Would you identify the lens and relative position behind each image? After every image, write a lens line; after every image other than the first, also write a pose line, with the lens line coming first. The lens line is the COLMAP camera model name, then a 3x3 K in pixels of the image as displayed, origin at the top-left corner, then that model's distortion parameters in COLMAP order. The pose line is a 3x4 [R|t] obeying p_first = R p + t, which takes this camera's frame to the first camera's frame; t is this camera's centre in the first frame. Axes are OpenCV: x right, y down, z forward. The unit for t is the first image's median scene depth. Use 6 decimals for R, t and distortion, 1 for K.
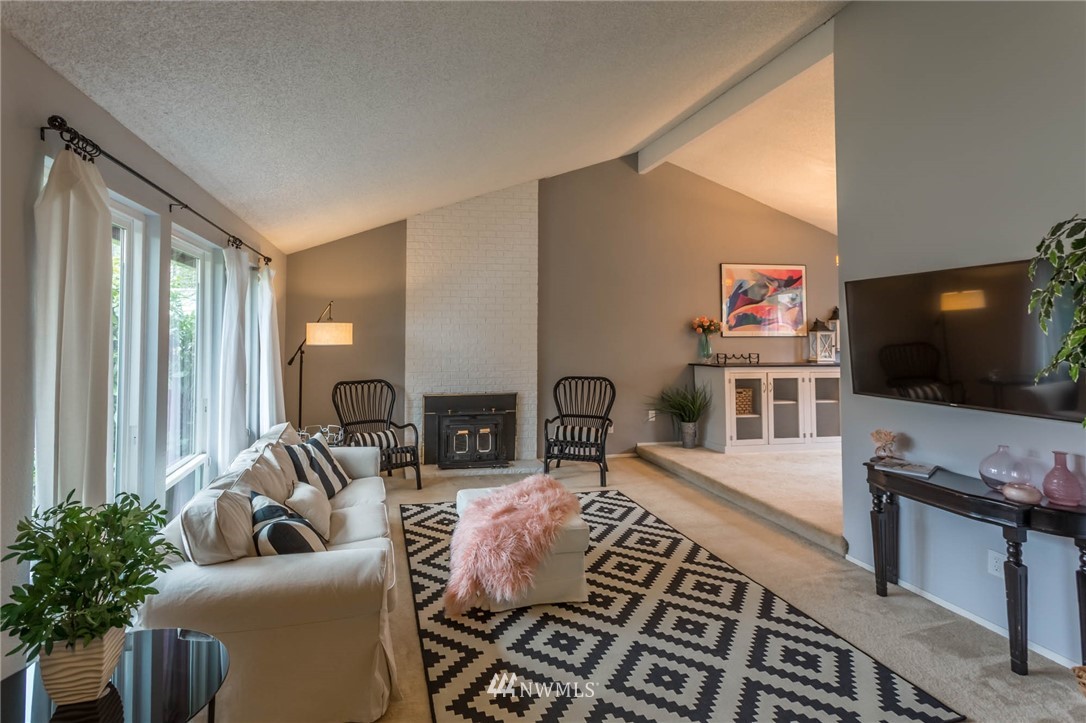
lens RADIAL K [[527.9, 0, 497.6], [0, 527.9, 318.7], [0, 0, 1]] dist [0.018979, -0.000201]
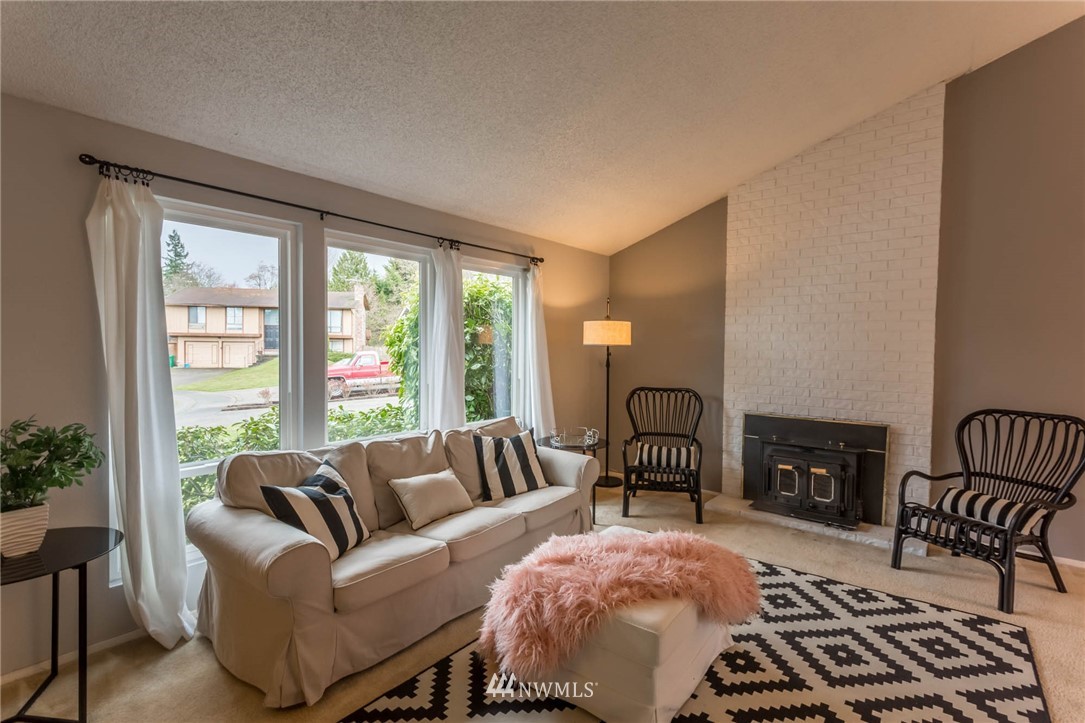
lens RADIAL K [[527.4, 0, 546.4], [0, 527.4, 360.4], [0, 0, 1]] dist [0.018979, -0.000201]
pose [[0.650747, 0.030607, -0.758677, 0.270010], [0.007103, 0.998898, 0.046391, 0.026369], [0.759261, -0.035577, 0.649813, 0.256560]]
